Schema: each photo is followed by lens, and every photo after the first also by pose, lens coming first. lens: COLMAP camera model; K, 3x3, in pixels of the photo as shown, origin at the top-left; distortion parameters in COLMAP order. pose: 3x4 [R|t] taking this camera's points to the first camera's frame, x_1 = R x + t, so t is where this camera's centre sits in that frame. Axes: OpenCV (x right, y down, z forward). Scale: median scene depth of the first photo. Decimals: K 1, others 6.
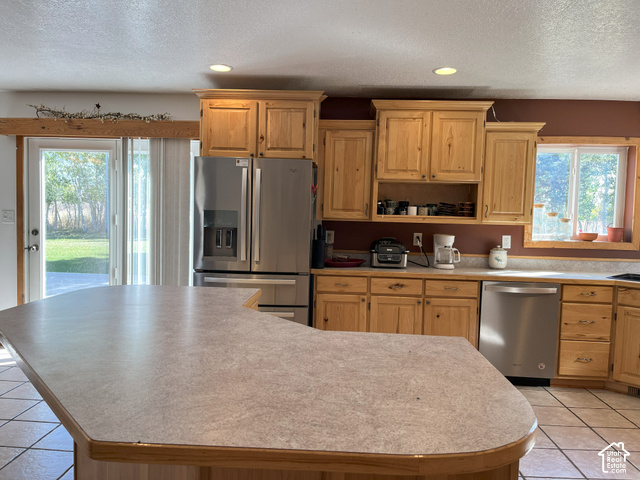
lens RADIAL K [[490.7, 0, 320.0], [0, 490.7, 240.0], [0, 0, 1]] dist [0.039732, -0.007927]
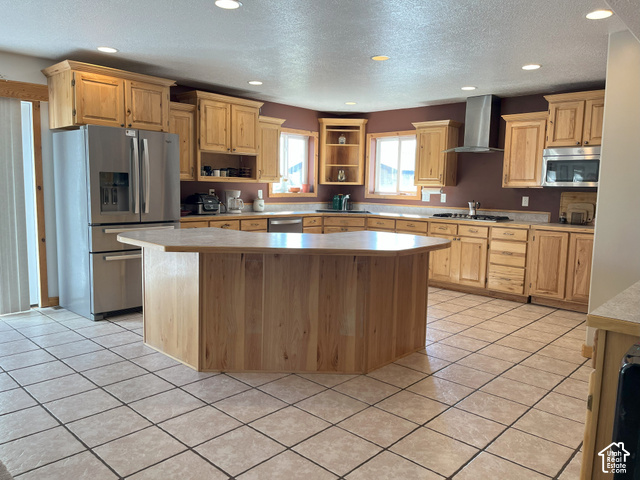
lens RADIAL K [[490.7, 0, 320.0], [0, 490.7, 240.0], [0, 0, 1]] dist [0.039732, -0.007927]
pose [[0.646893, -0.098022, 0.756255, -0.730964], [0.039136, 0.994665, 0.095447, 0.007828], [-0.761576, -0.032147, 0.647278, -0.146660]]
